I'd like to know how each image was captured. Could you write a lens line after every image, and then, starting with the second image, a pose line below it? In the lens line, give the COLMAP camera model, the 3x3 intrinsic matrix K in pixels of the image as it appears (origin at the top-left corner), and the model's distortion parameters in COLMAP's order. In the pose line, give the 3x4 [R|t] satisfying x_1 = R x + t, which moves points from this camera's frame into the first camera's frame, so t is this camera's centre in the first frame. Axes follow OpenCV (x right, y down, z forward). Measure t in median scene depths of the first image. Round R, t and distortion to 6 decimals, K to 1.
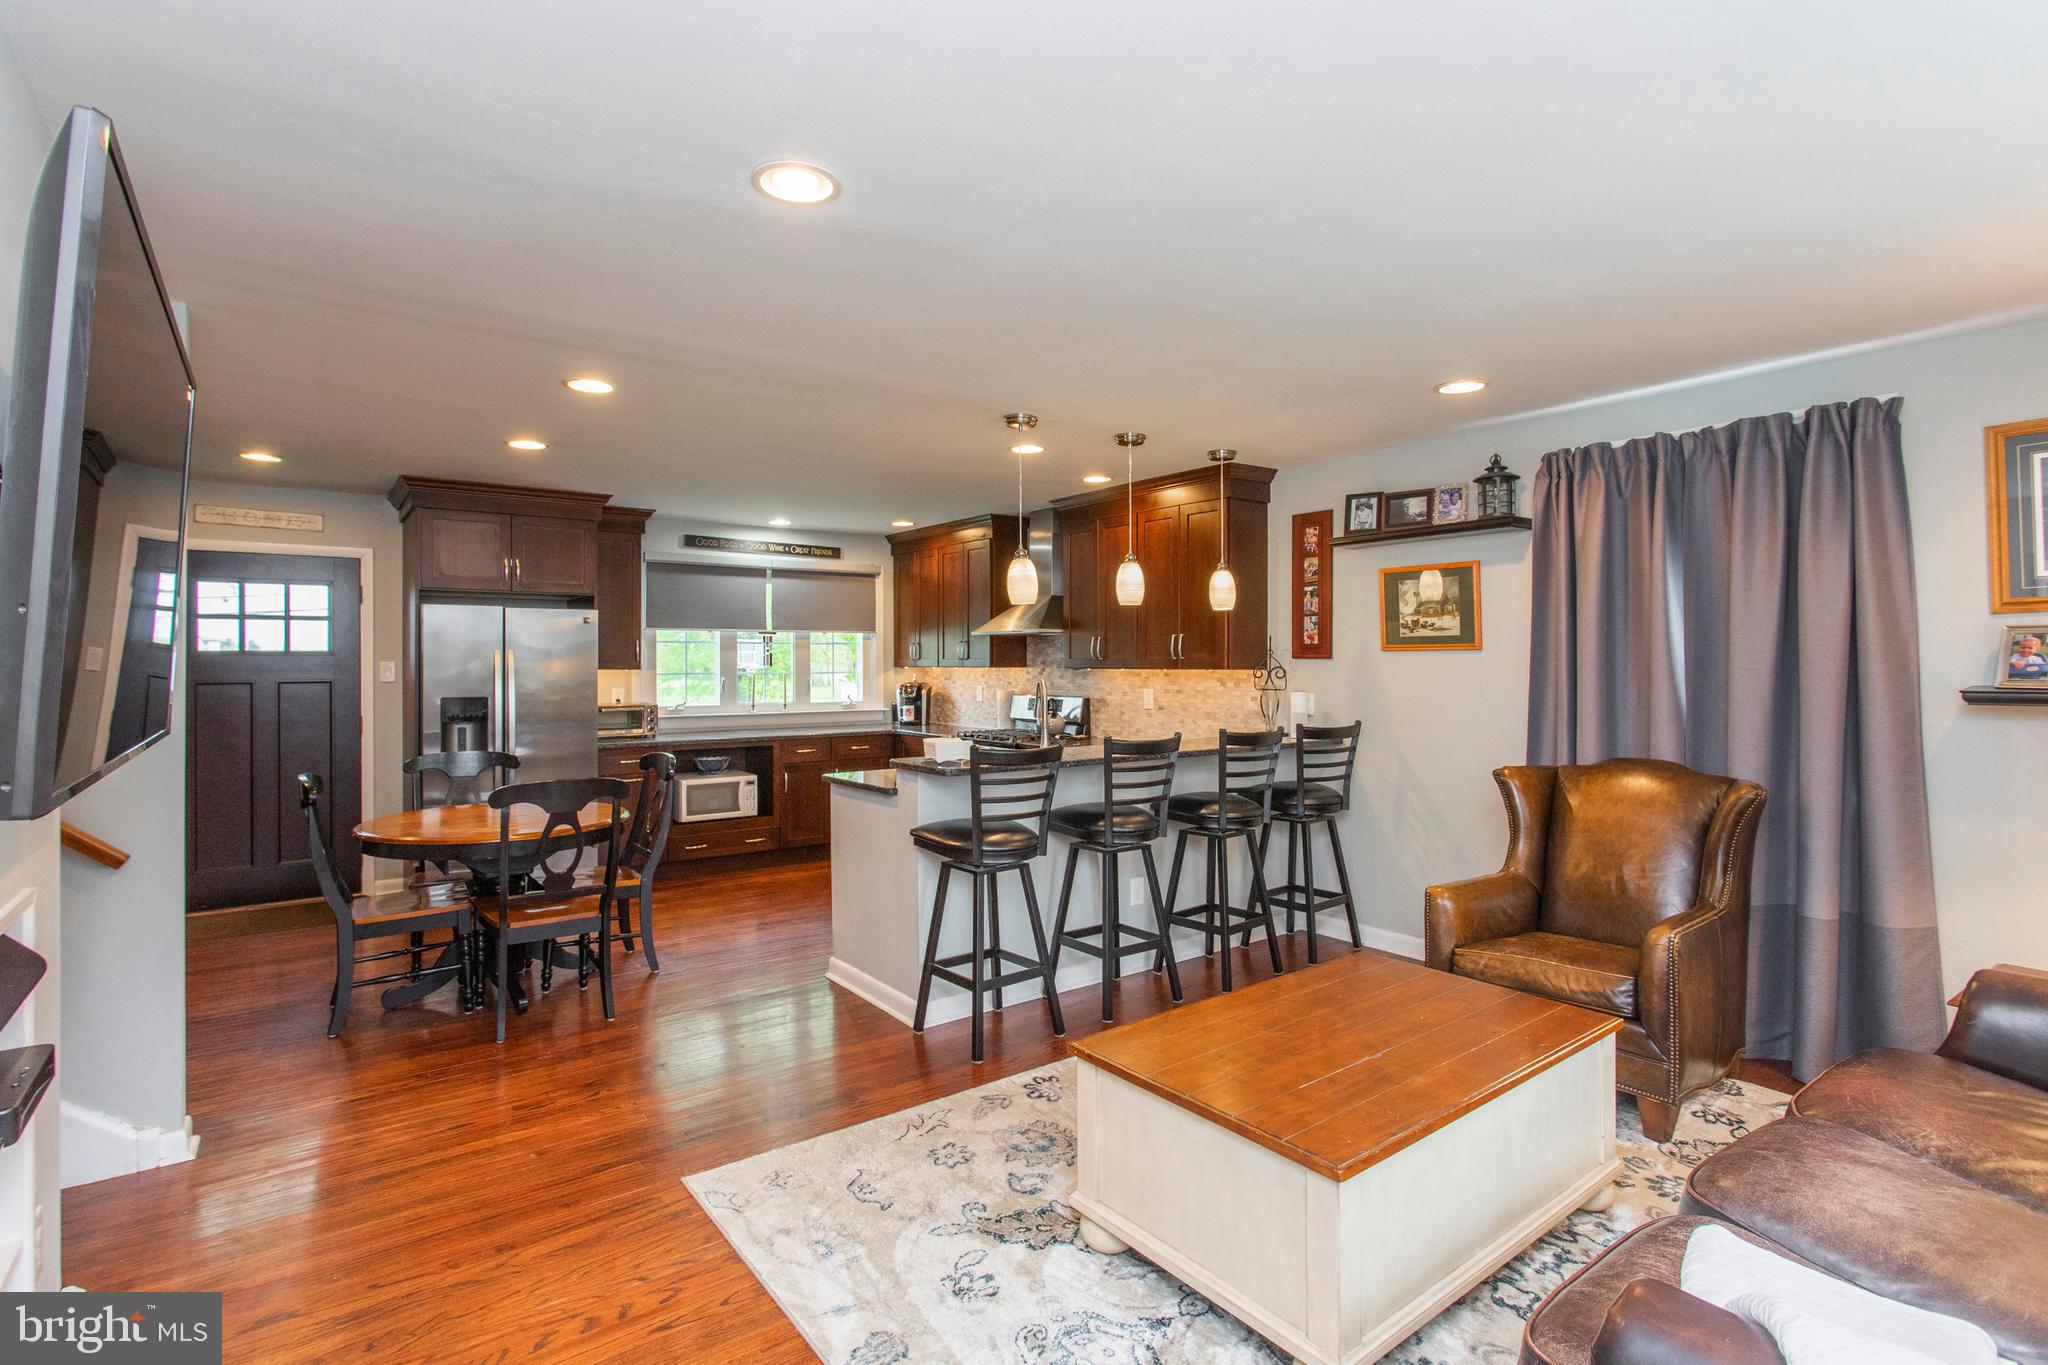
lens RADIAL K [[976.2, 0, 1012.5], [0, 976.2, 652.1], [0, 0, 1]] dist [-0.005232, 0.001603]
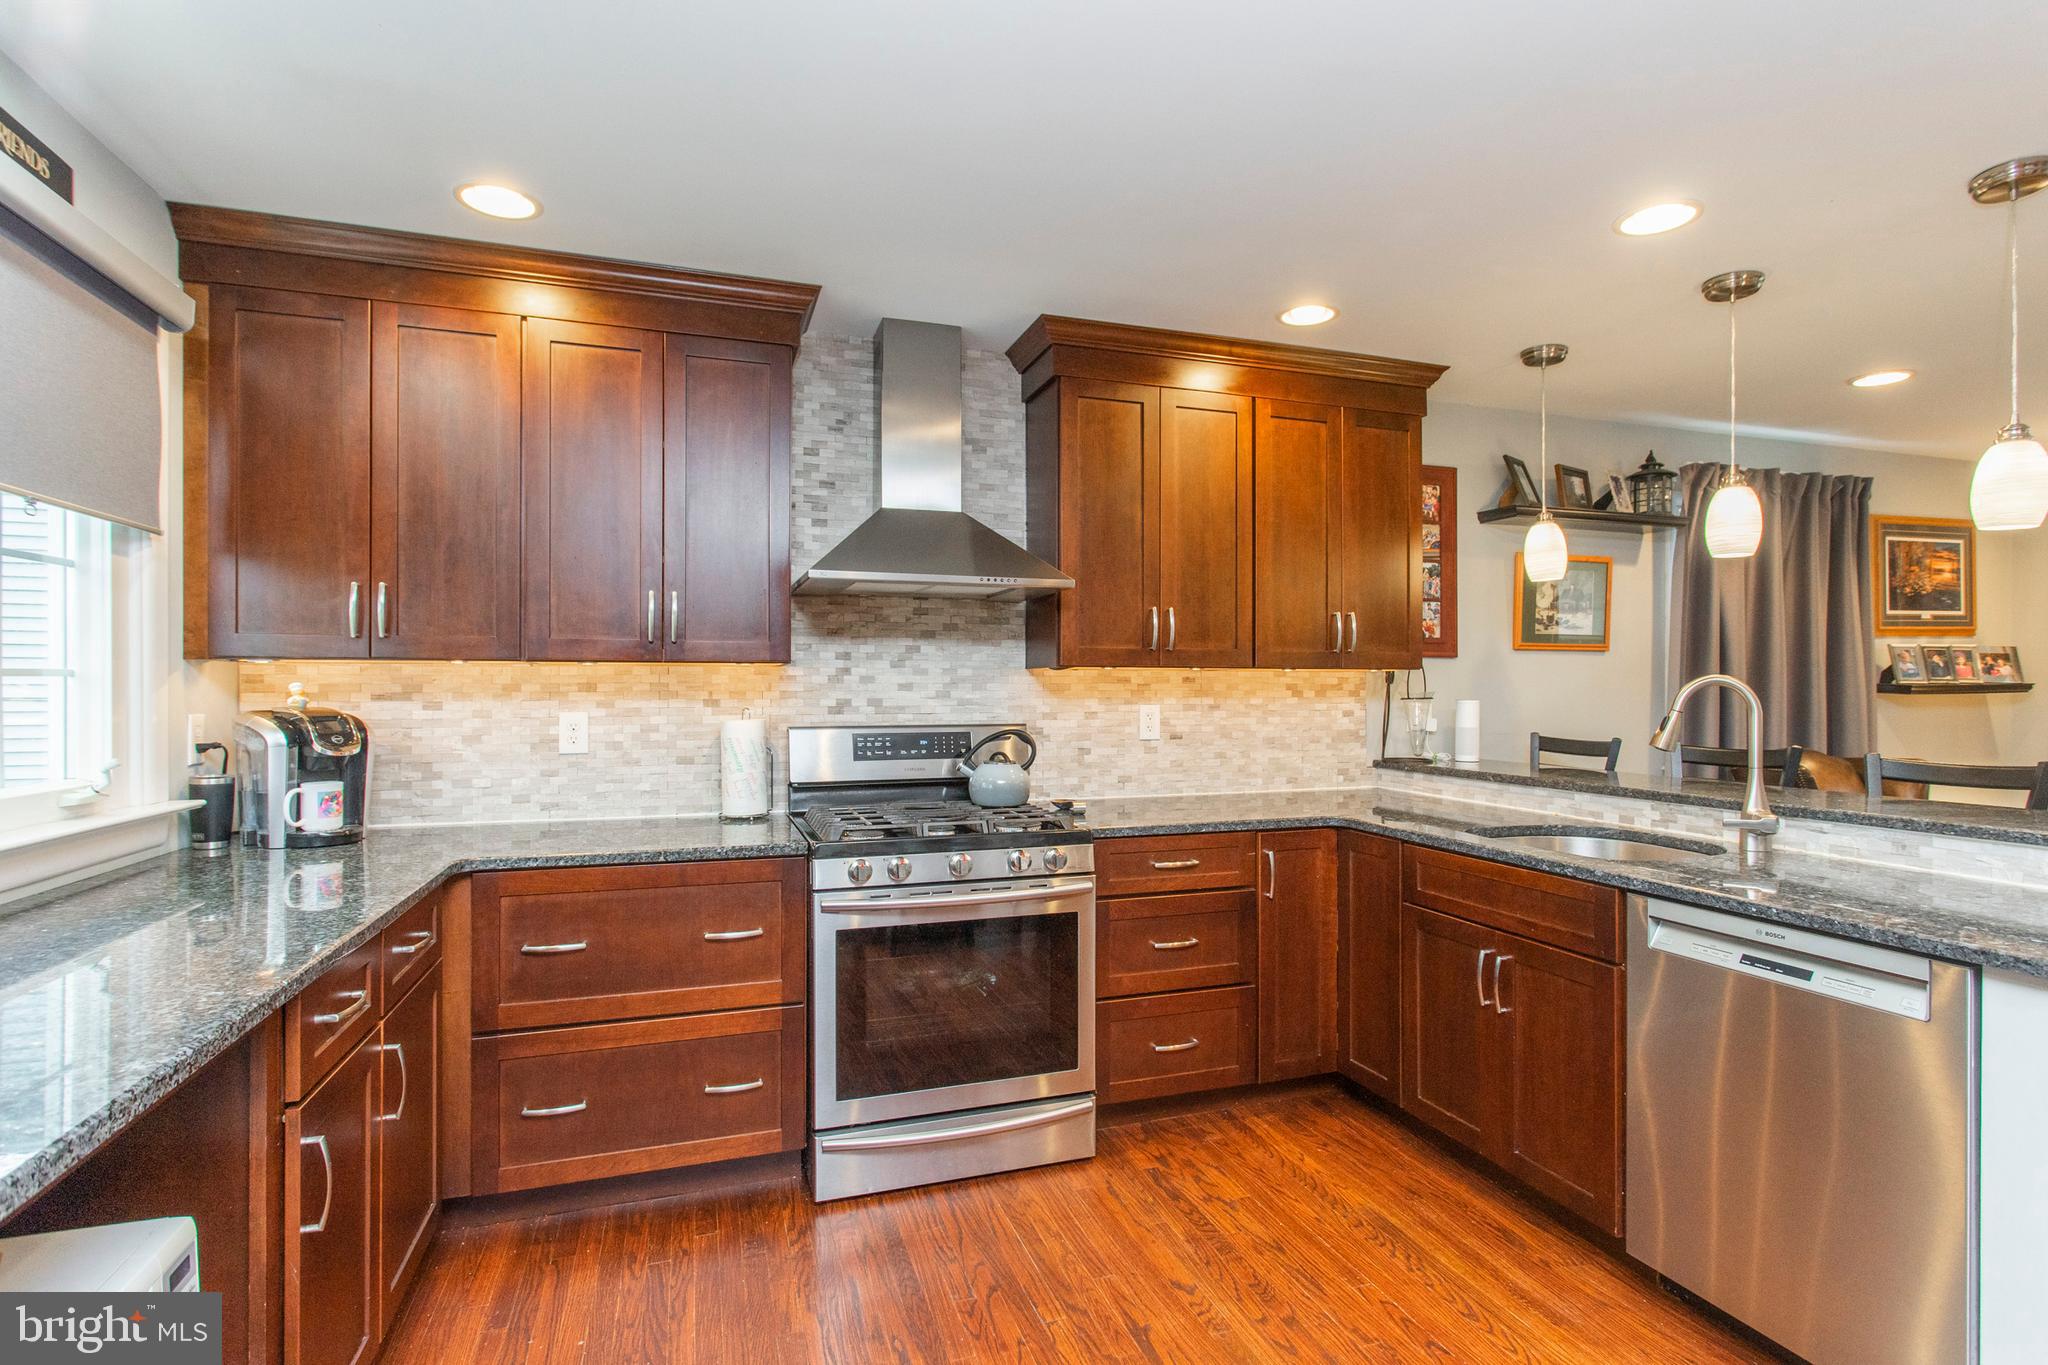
lens RADIAL K [[976.2, 0, 1034.0], [0, 976.2, 691.9], [0, 0, 1]] dist [-0.005232, 0.001603]
pose [[0.309592, 0.002492, 0.950866, -0.461969], [-0.009323, 0.999956, 0.000415, 0.032759], [-0.950824, -0.008994, 0.309601, 0.952535]]
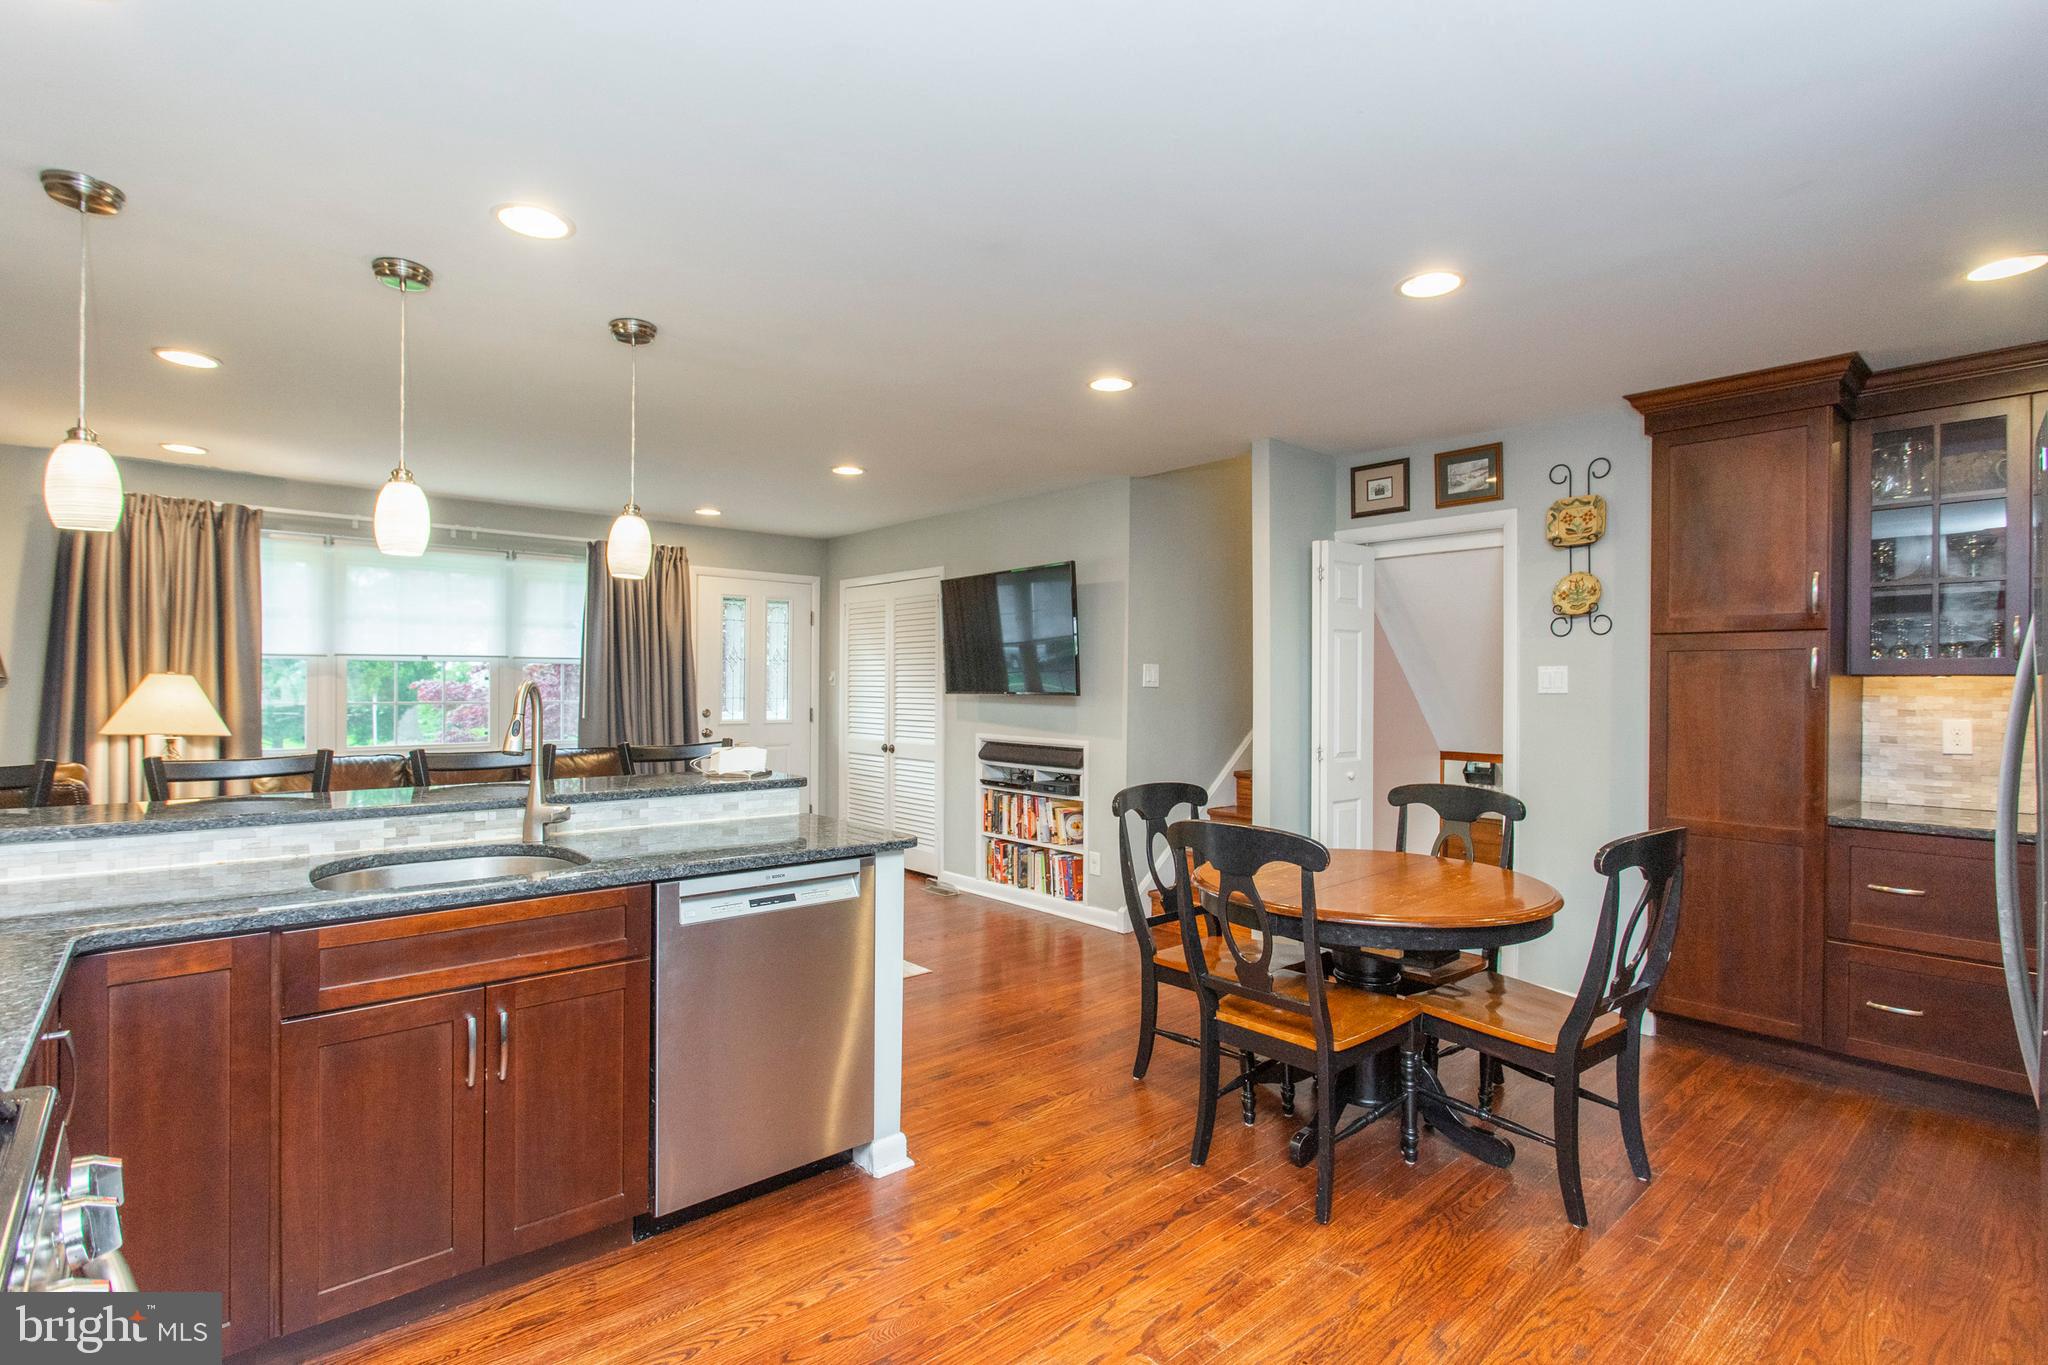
lens RADIAL K [[976.2, 0, 1024.8], [0, 976.2, 684.2], [0, 0, 1]] dist [-0.005232, 0.001603]
pose [[-0.997037, -0.001896, -0.076903, -0.165719], [-0.001170, 0.999954, -0.009480, 0.029000], [0.076918, -0.009362, -0.996993, 1.256502]]
